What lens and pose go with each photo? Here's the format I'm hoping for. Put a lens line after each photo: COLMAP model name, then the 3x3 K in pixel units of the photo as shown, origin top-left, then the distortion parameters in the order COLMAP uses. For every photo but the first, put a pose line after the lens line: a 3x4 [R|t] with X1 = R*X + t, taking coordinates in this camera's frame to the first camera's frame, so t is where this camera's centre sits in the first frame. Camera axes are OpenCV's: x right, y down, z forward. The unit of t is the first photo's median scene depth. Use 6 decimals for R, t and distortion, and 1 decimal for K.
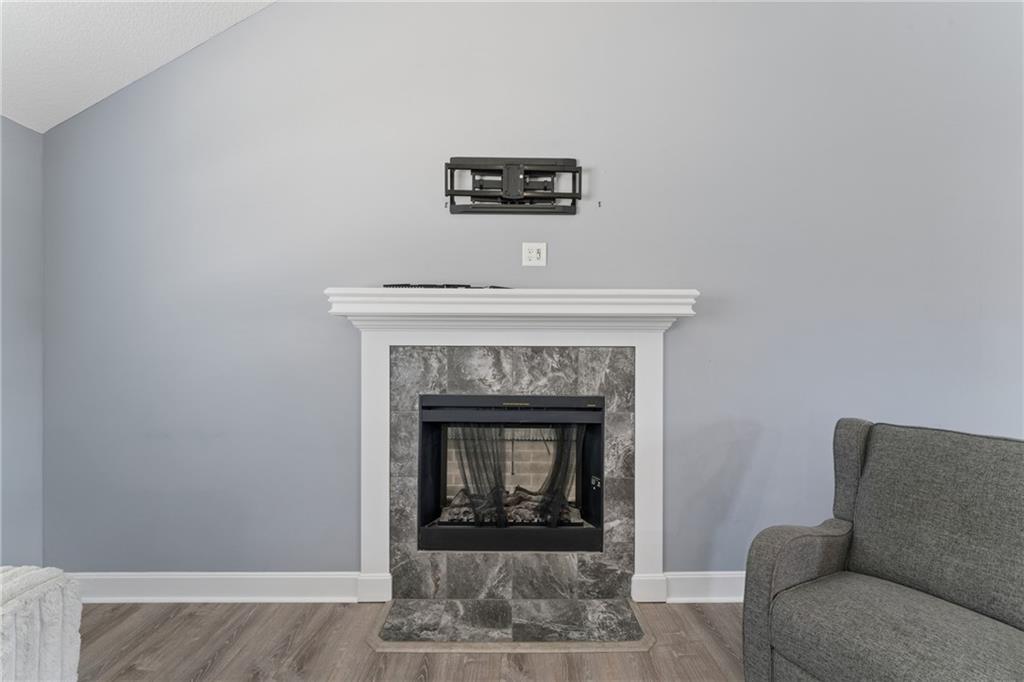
lens RADIAL K [[413.6, 0, 511.4], [0, 413.6, 355.9], [0, 0, 1]] dist [-0.001073, -0.000035]
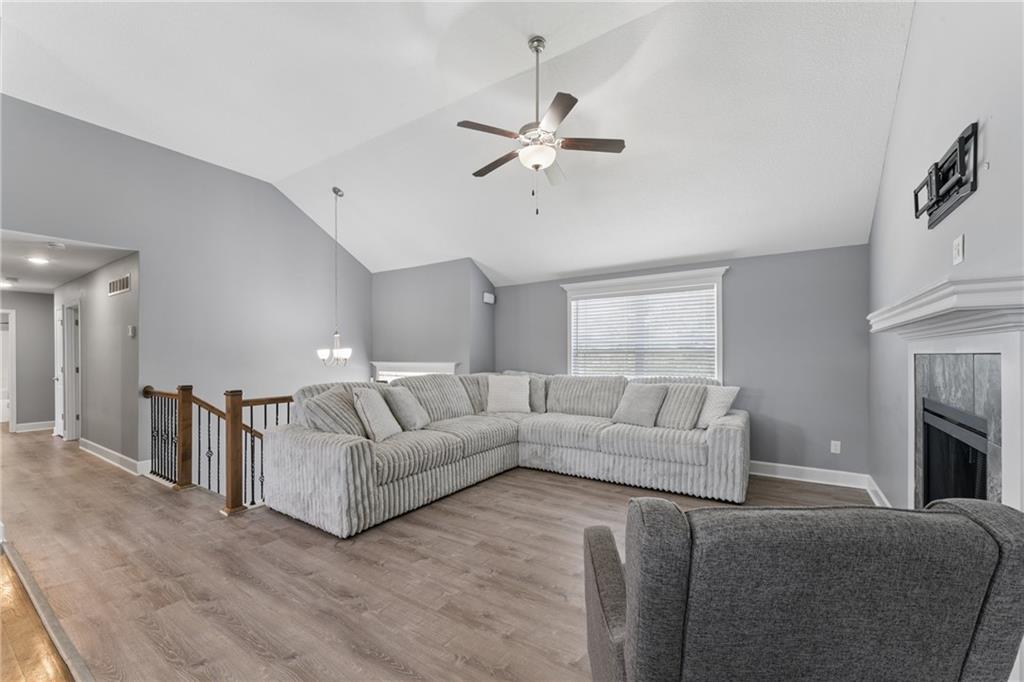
lens RADIAL K [[413.6, 0, 511.4], [0, 413.6, 355.9], [0, 0, 1]] dist [-0.001073, -0.000035]
pose [[-0.565586, 0.000406, -0.824689, 1.337440], [0.000412, 1.000000, 0.000209, -0.018648], [0.824689, -0.000222, -0.565586, 0.711934]]
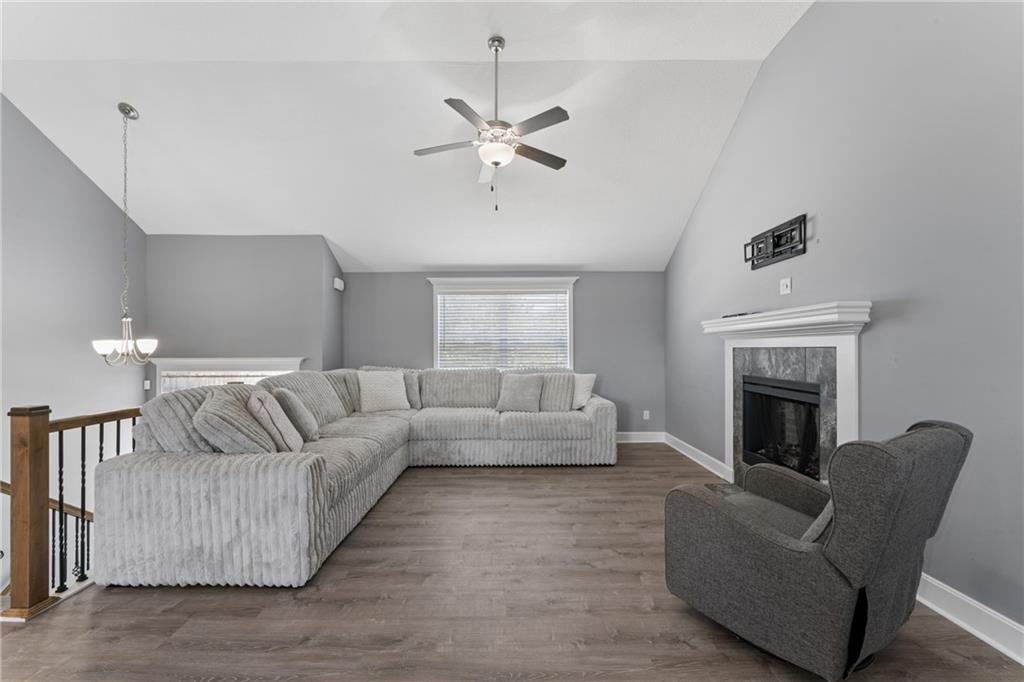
lens RADIAL K [[409.8, 0, 511.3], [0, 409.8, 349.2], [0, 0, 1]] dist [-0.000601, -0.000123]
pose [[-0.009949, -0.002525, -0.999947, 1.561527], [0.001418, 0.999996, -0.002540, -0.013909], [0.999950, -0.001443, -0.009945, 0.015991]]
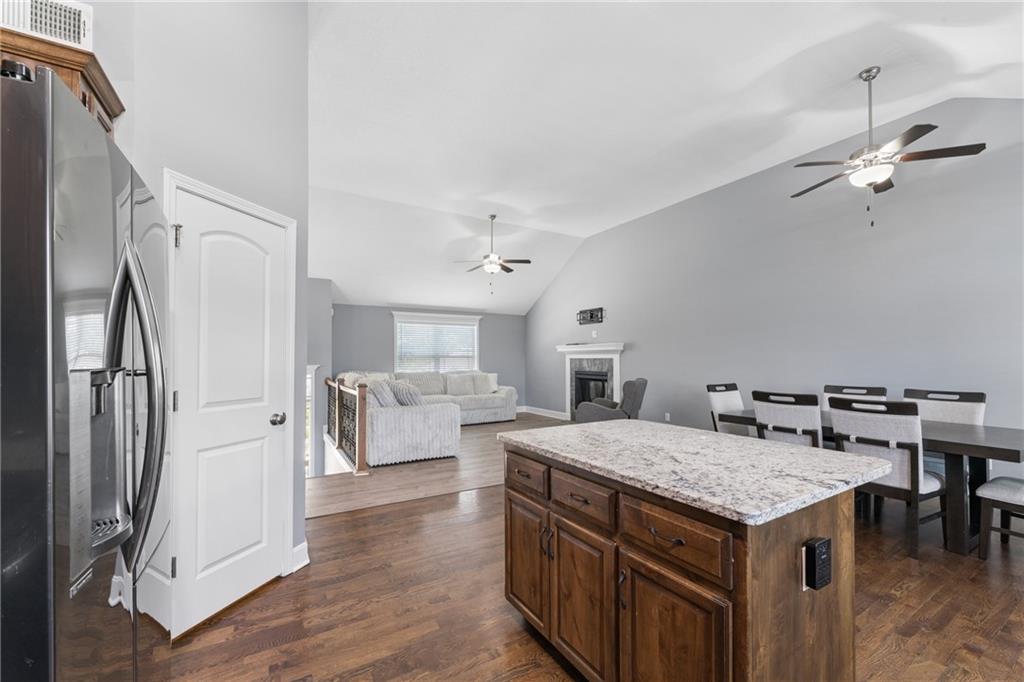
lens RADIAL K [[413.6, 0, 511.4], [0, 413.6, 355.9], [0, 0, 1]] dist [-0.001073, -0.000035]
pose [[0.502977, -0.011613, -0.864221, 2.941965], [0.002397, 0.999925, -0.012041, -0.001911], [0.864296, 0.003985, 0.502967, -1.557272]]
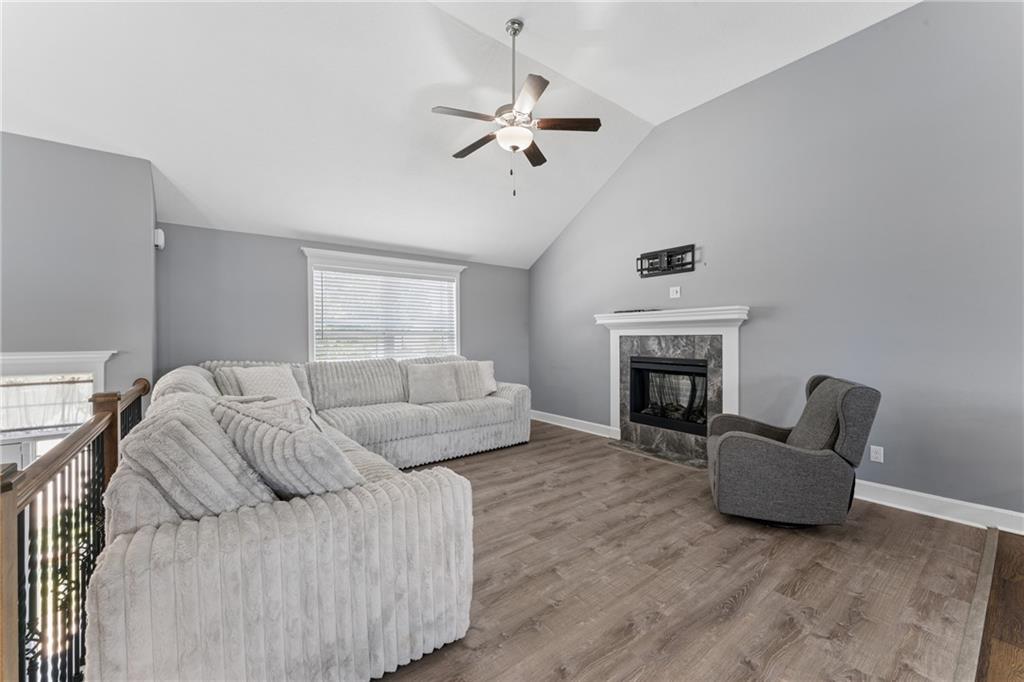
lens RADIAL K [[407.1, 0, 511.1], [0, 407.1, 340.6], [0, 0, 1]] dist [0.000179, 0.000095]
pose [[0.604311, -0.000016, -0.796748, 1.227834], [0.004446, 0.999984, 0.003353, -0.006300], [0.796736, -0.005569, 0.604302, -0.957724]]
